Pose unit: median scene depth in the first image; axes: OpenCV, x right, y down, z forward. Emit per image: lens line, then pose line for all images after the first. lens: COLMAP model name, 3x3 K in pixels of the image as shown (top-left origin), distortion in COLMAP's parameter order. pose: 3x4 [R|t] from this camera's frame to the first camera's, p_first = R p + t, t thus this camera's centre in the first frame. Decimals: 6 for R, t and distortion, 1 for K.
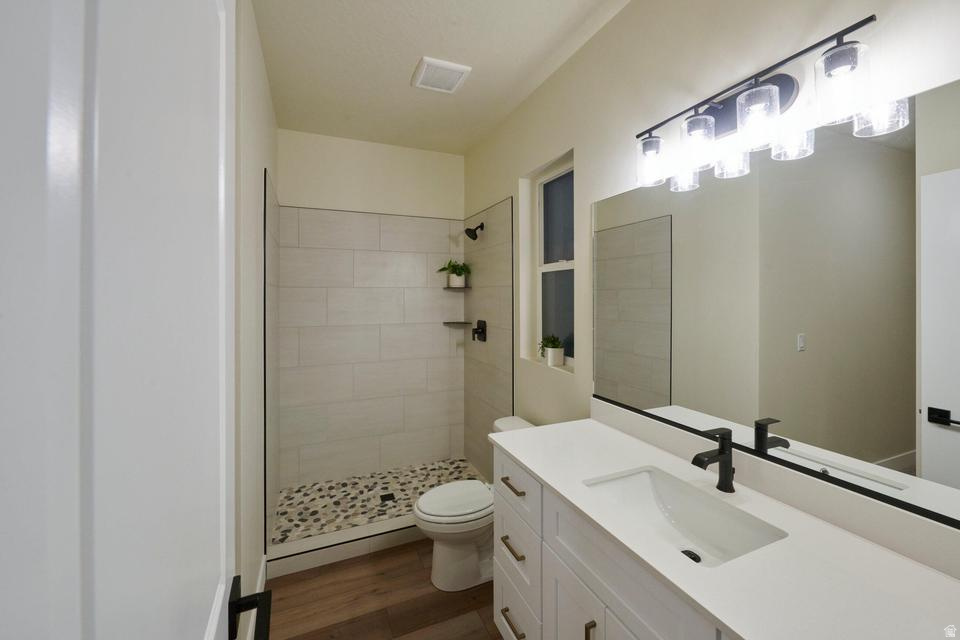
lens RADIAL K [[385.7, 0, 421.9], [0, 385.7, 256.8], [0, 0, 1]] dist [-0.000970, 0.000092]
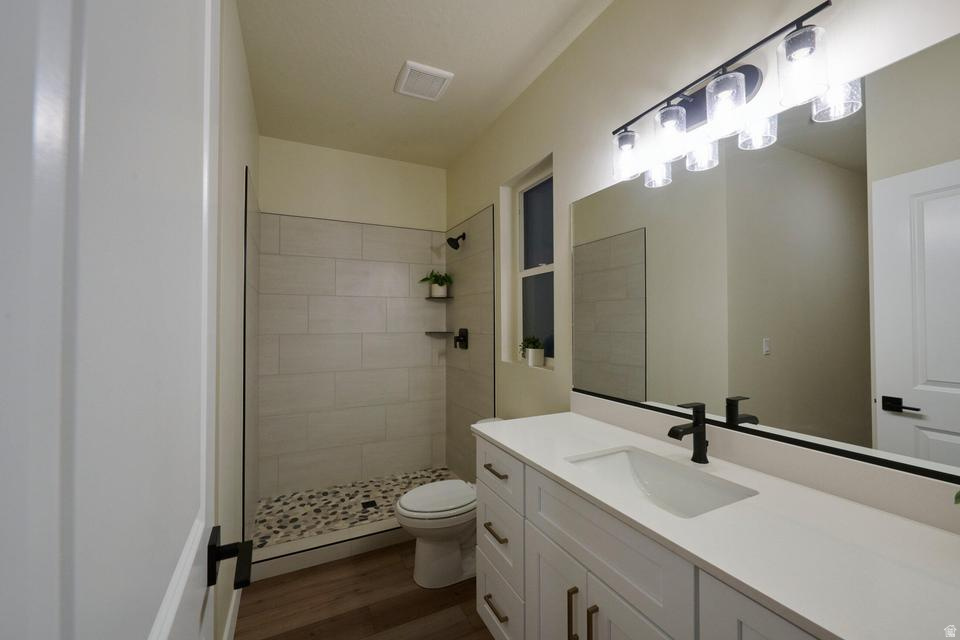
lens RADIAL K [[385.7, 0, 416.7], [0, 385.7, 359.8], [0, 0, 1]] dist [-0.000970, 0.000092]
pose [[0.998926, 0.002577, 0.046268, -0.015467], [-0.001801, 0.999857, -0.016813, 0.295634], [-0.046305, 0.016712, 0.998788, -0.000659]]
